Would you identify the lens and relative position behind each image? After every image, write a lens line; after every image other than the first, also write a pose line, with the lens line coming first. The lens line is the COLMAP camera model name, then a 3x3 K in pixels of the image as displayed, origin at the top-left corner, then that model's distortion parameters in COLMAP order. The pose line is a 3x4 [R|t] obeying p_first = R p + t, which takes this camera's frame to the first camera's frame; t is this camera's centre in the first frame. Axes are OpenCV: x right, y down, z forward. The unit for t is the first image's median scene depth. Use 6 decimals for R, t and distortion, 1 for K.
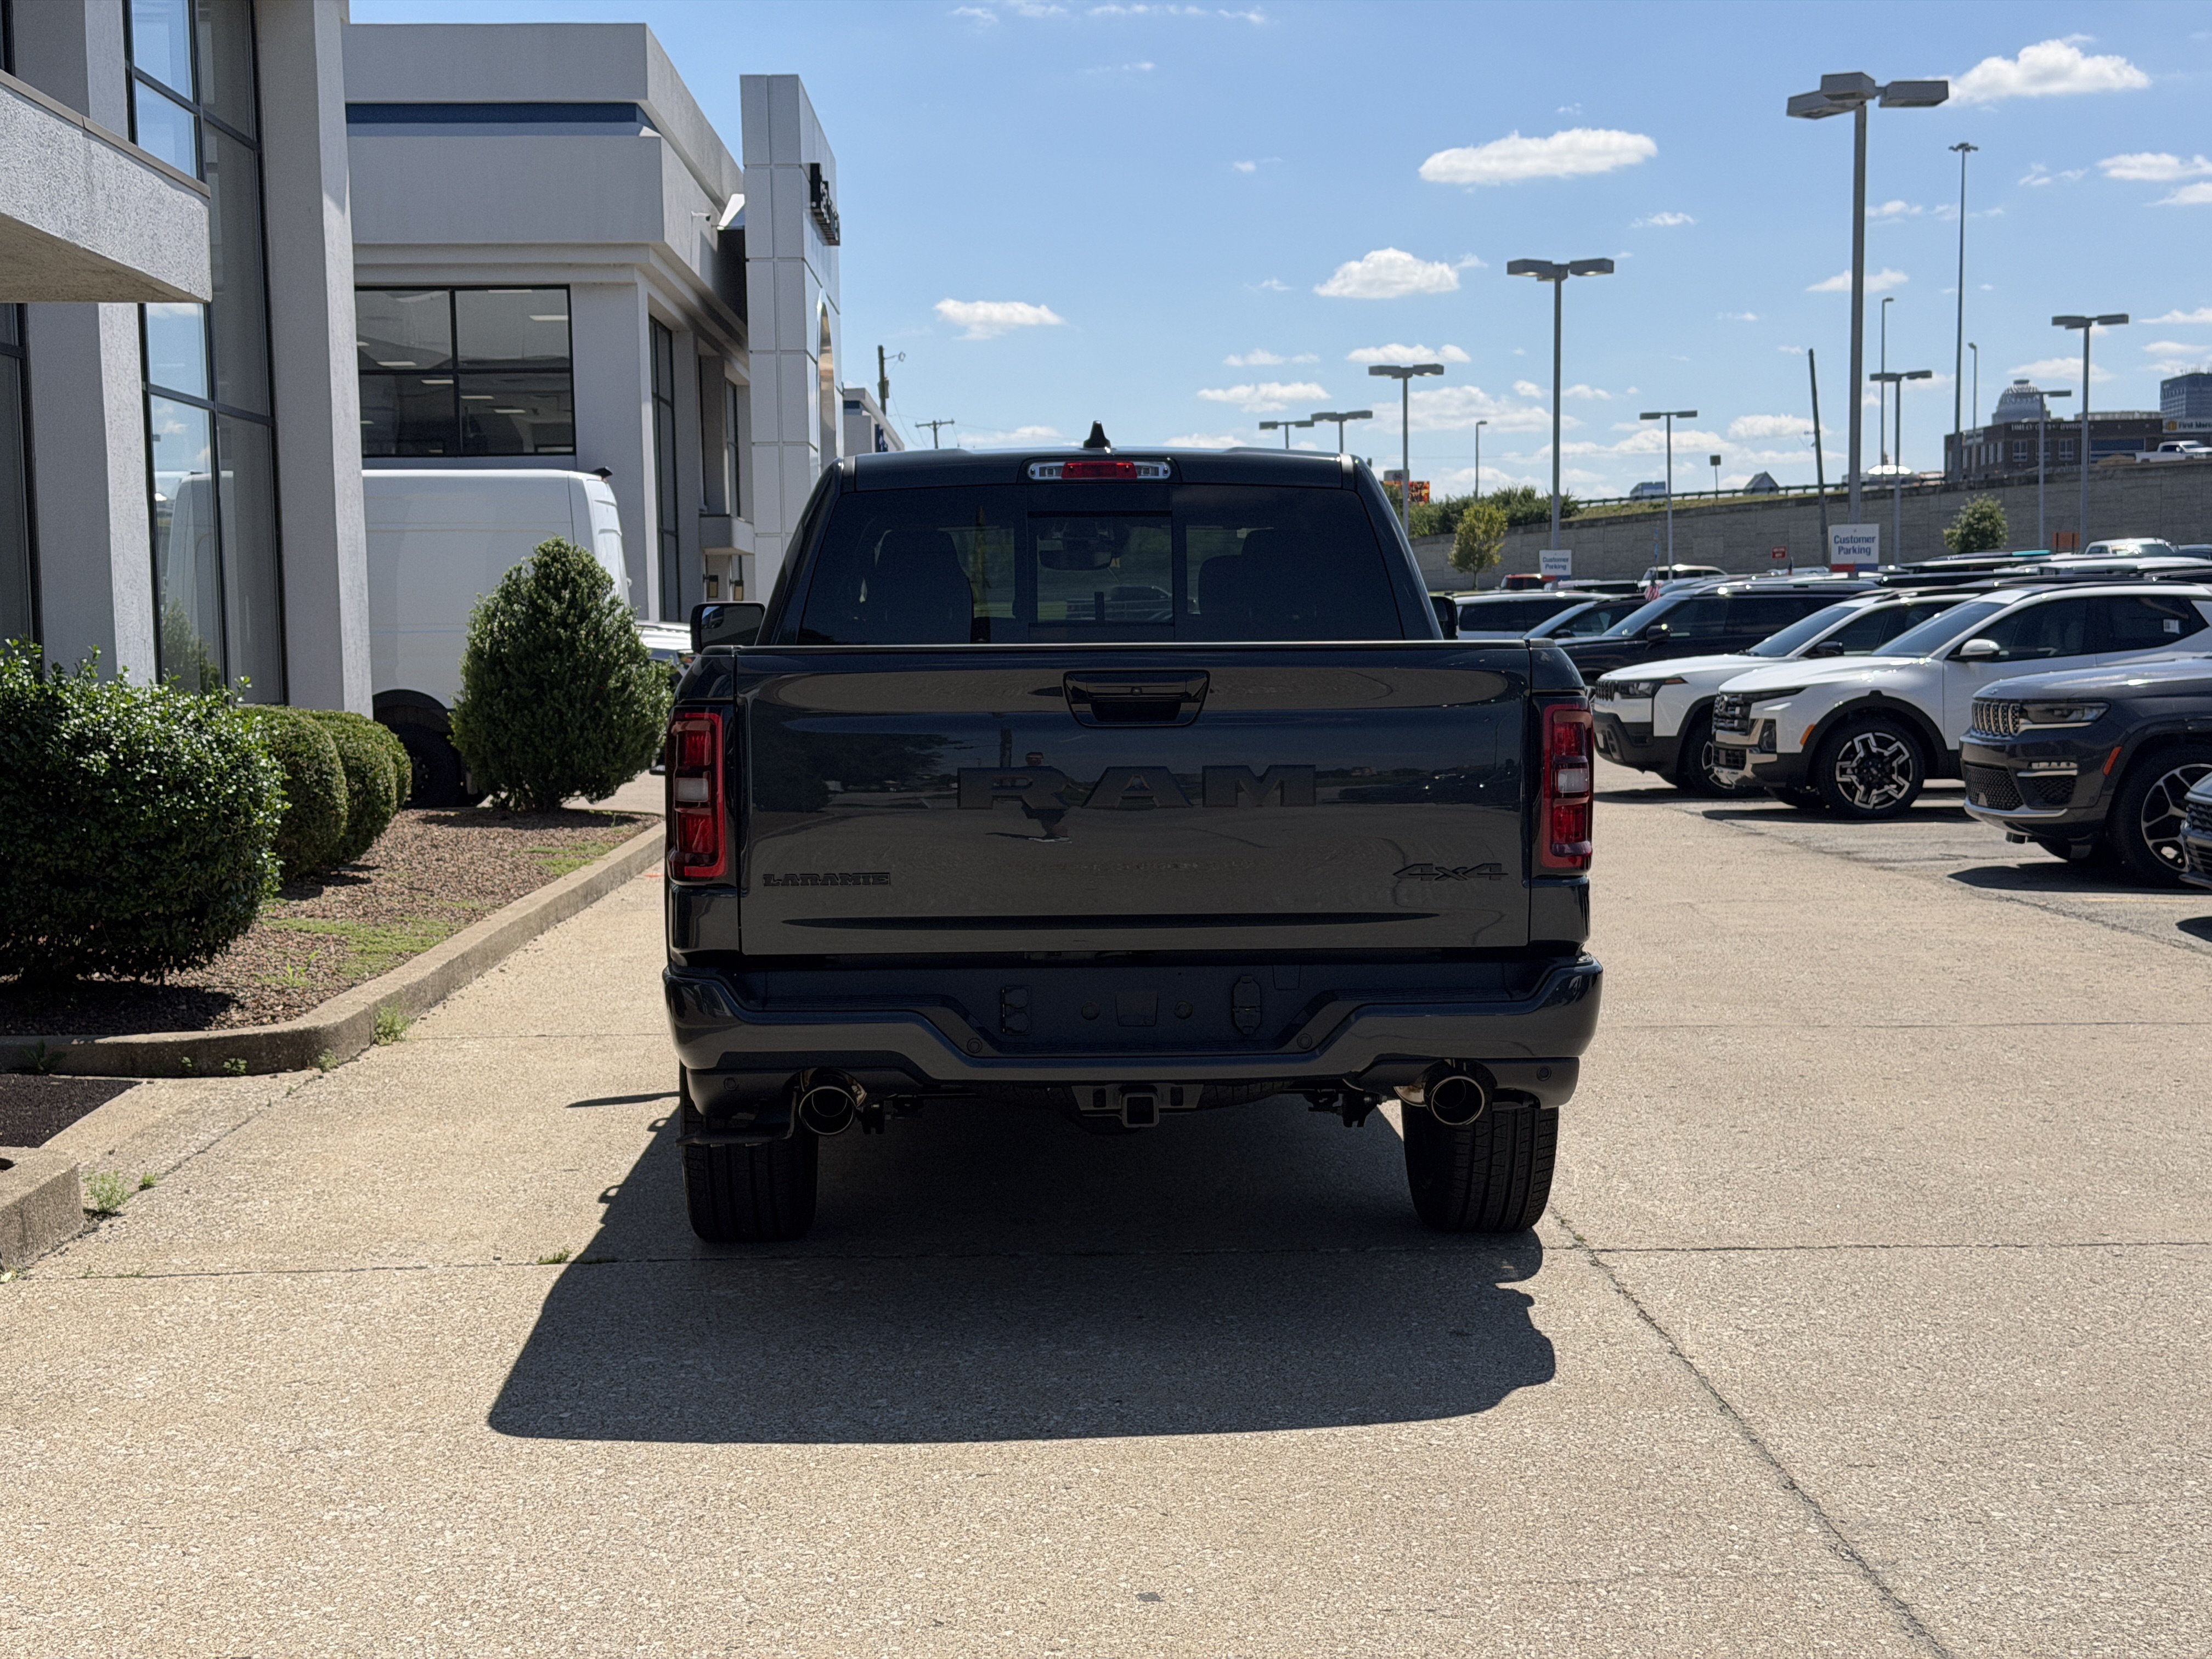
lens RADIAL K [[3060.5, 0, 1099.1], [0, 3060.5, 835.5], [0, 0, 1]] dist [0.121937, 0.000000]
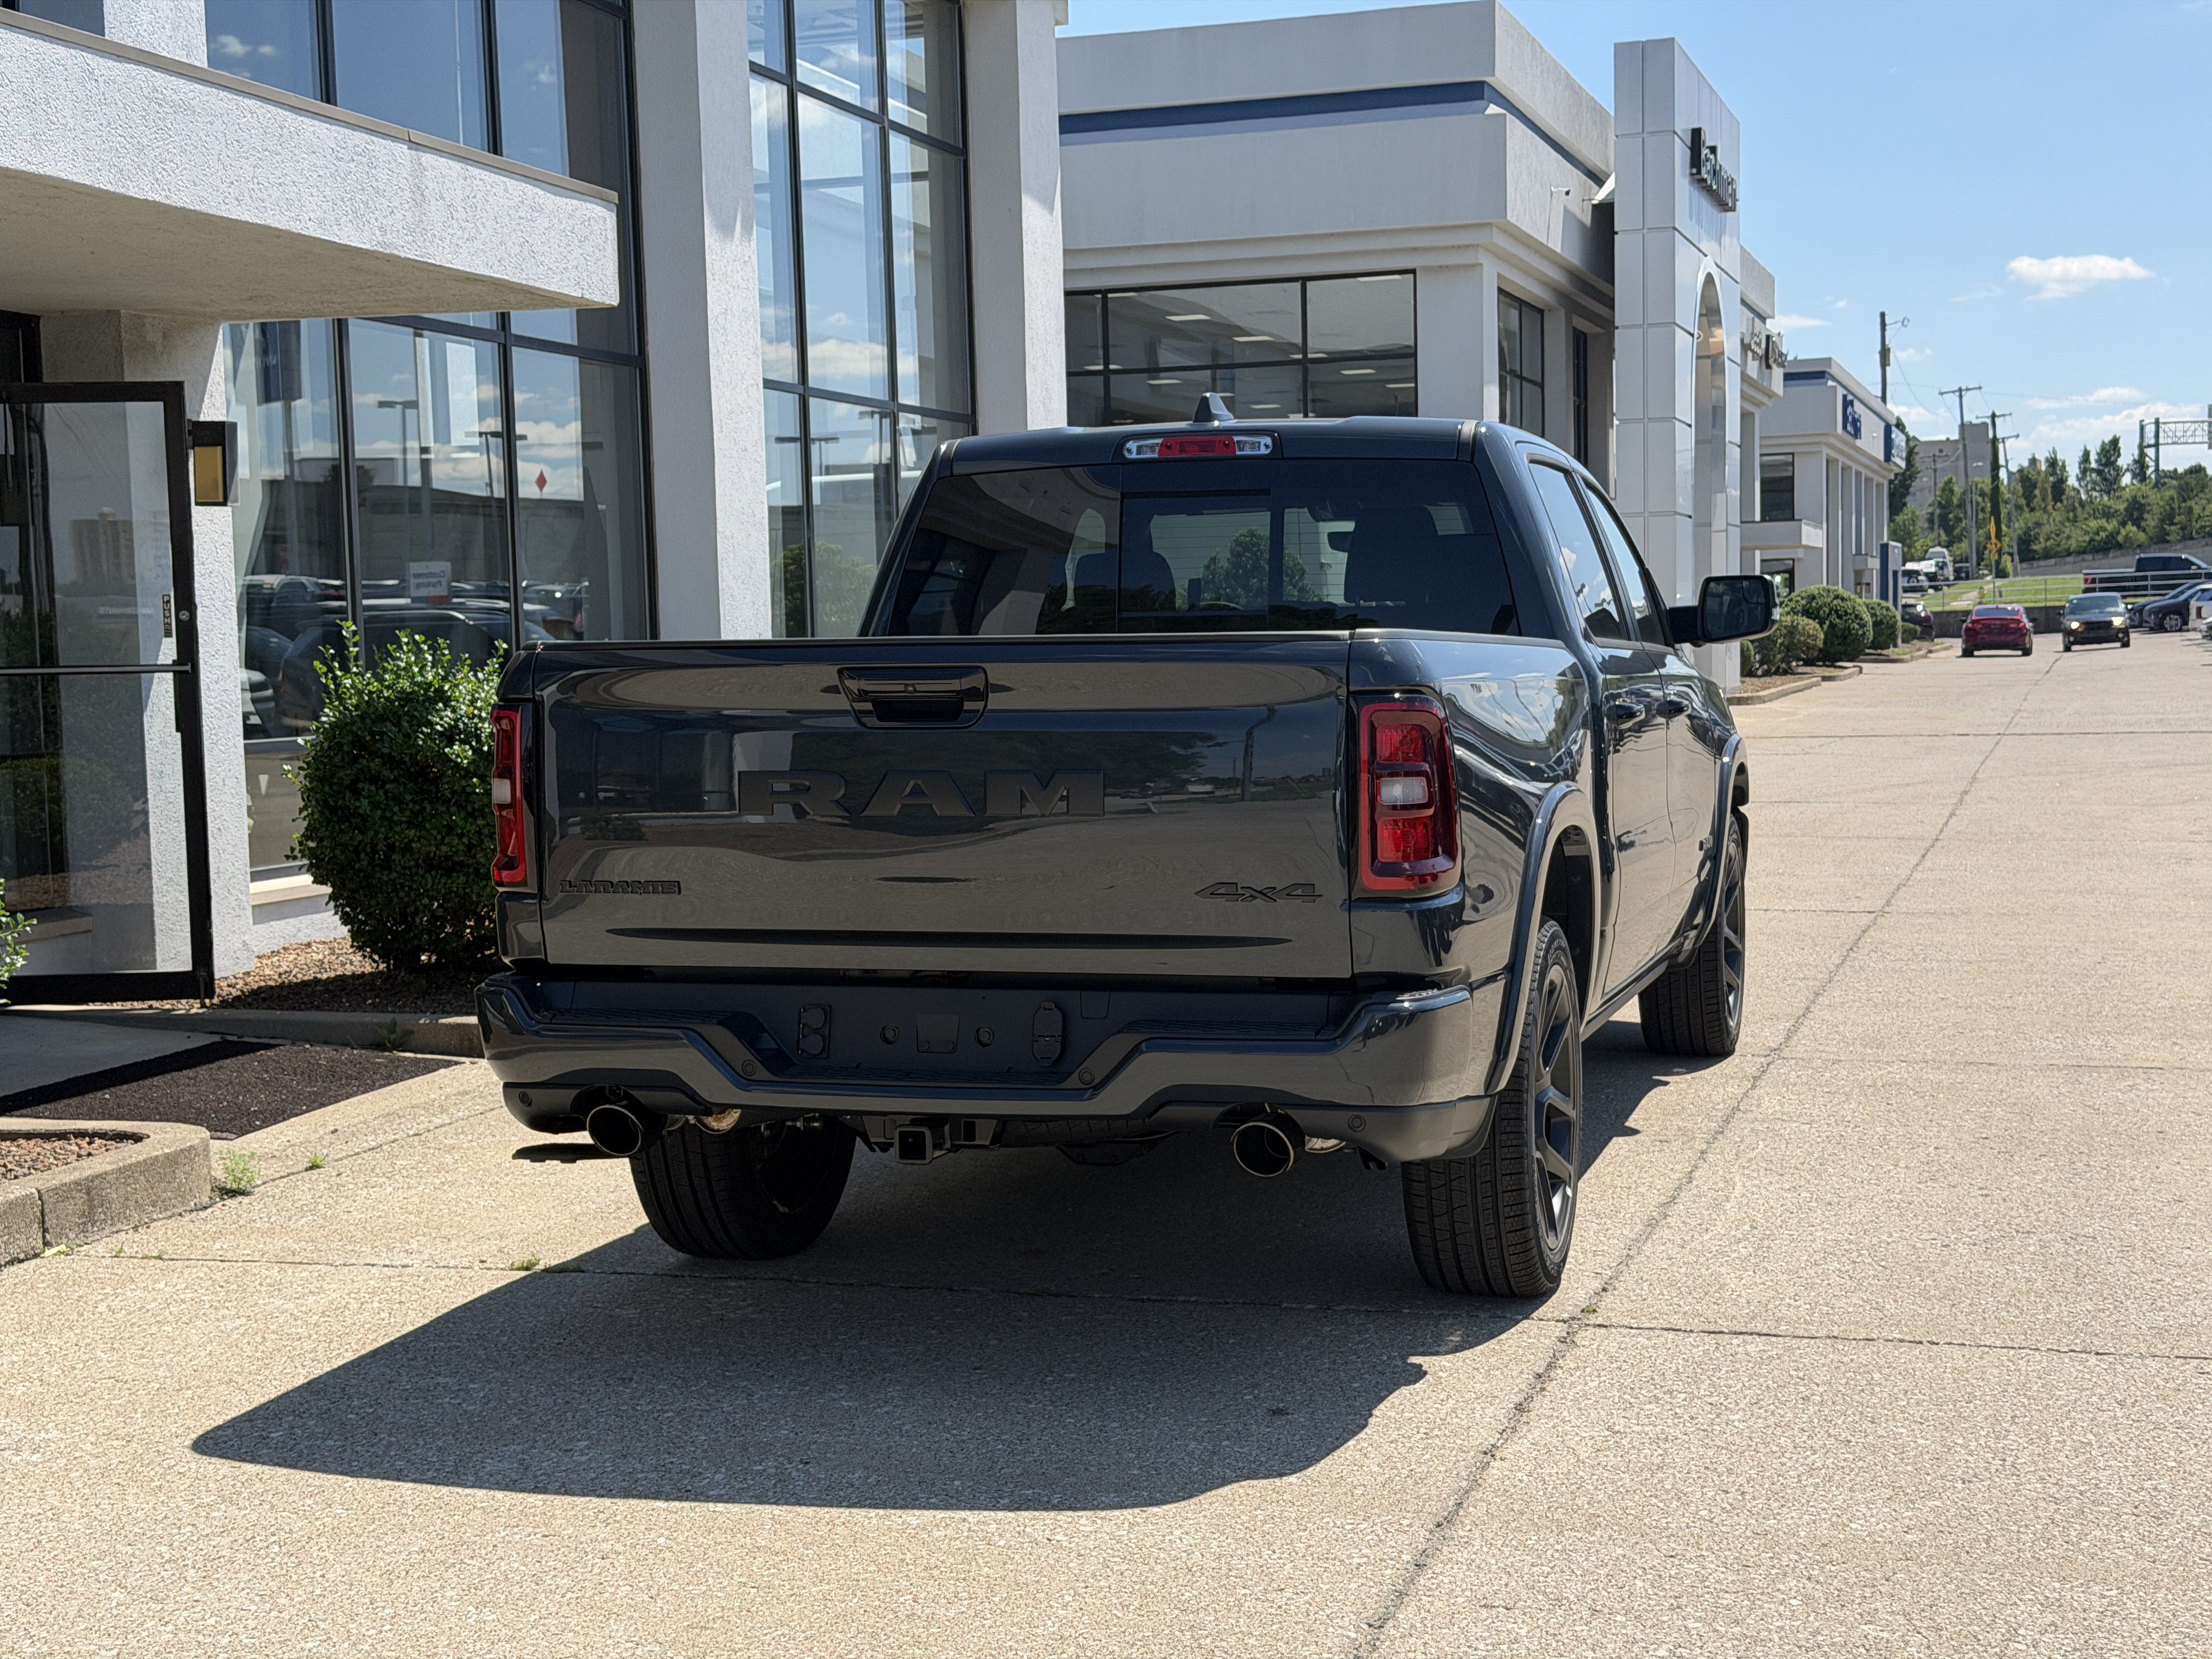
lens RADIAL K [[3060.5, 0, 1125.2], [0, 3060.5, 850.5], [0, 0, 1]] dist [0.121937, 0.000000]
pose [[0.947696, 0.015767, -0.318783, 0.226100], [-0.012409, 0.999844, 0.012564, -0.006891], [0.318932, -0.007951, 0.947744, 0.092409]]
